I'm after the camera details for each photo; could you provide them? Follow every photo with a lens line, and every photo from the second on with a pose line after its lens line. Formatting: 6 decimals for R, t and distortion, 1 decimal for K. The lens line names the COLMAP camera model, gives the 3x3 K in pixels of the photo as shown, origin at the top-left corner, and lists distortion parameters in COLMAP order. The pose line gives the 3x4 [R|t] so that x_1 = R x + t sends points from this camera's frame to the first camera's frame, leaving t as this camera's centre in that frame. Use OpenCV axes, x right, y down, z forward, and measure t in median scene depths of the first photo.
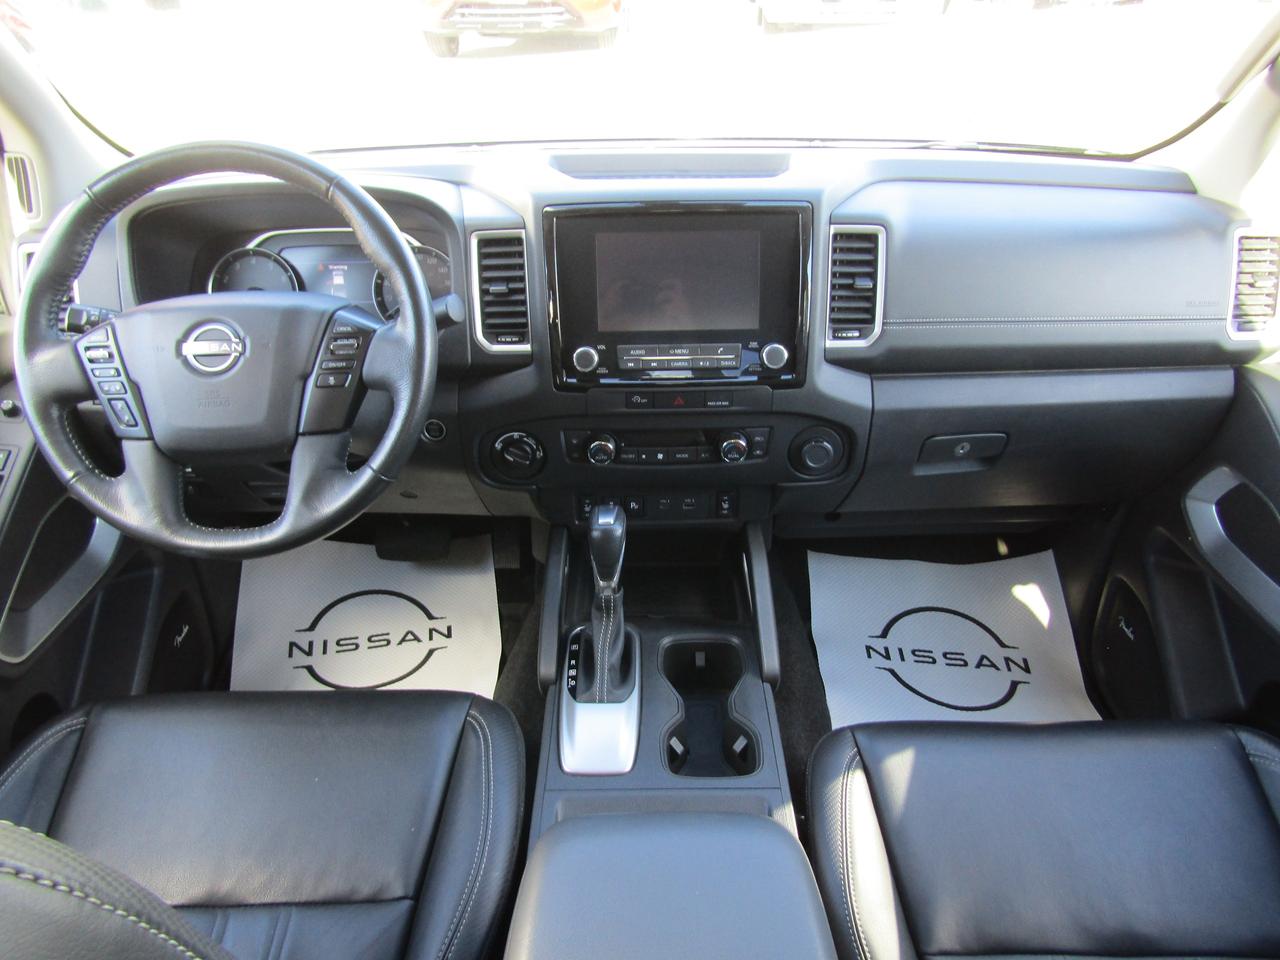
lens RADIAL K [[907.5, 0, 641.6], [0, 907.5, 479.2], [0, 0, 1]] dist [-0.003583, -0.011520]
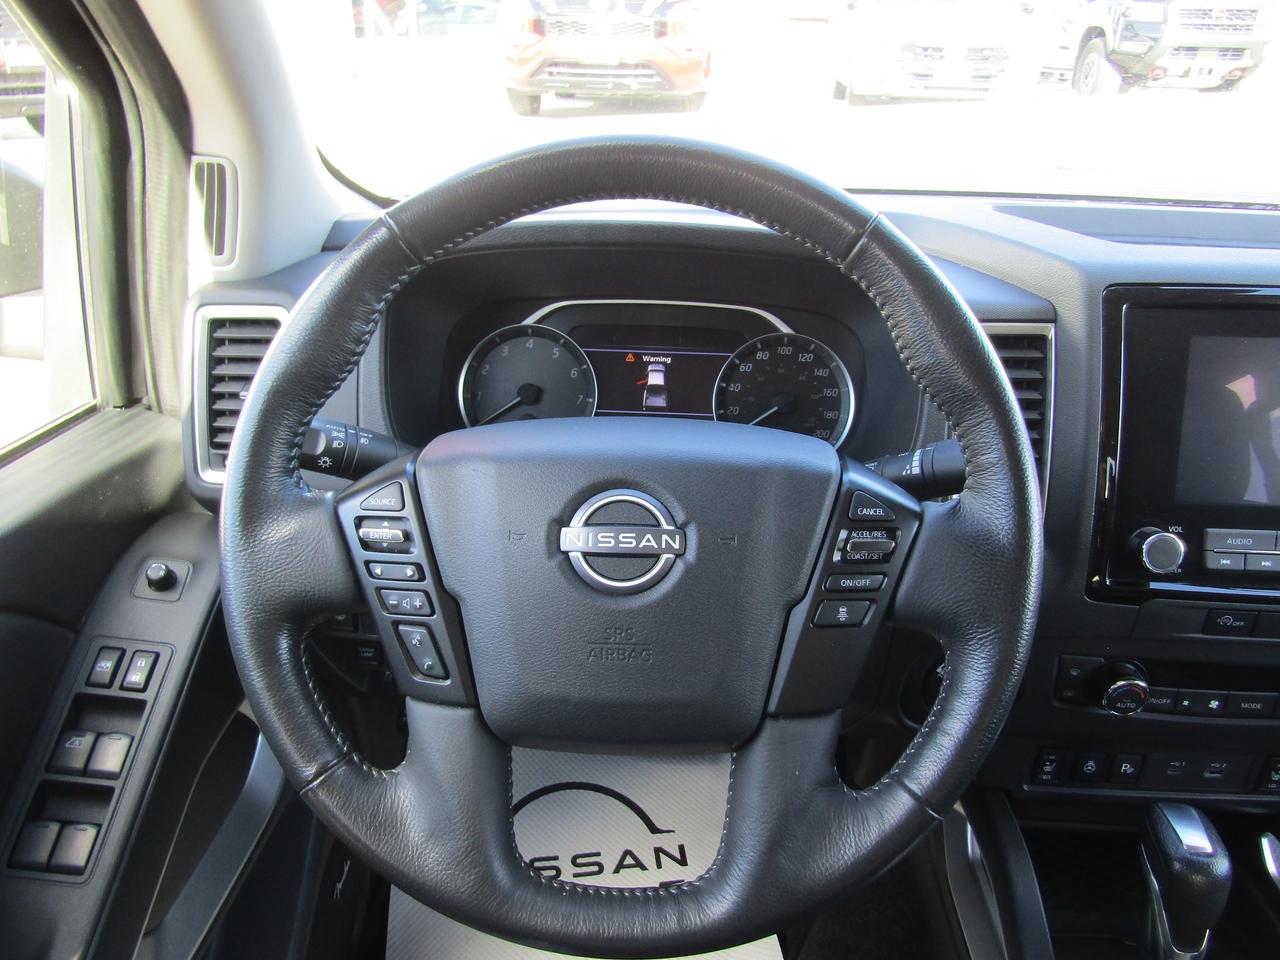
lens RADIAL K [[907.5, 0, 638.3], [0, 907.5, 476.6], [0, 0, 1]] dist [-0.003583, -0.011520]
pose [[0.998050, 0.053717, -0.031792, -0.381501], [-0.055788, 0.996103, -0.068311, -0.123942], [0.027998, 0.069951, 0.997157, 0.423074]]
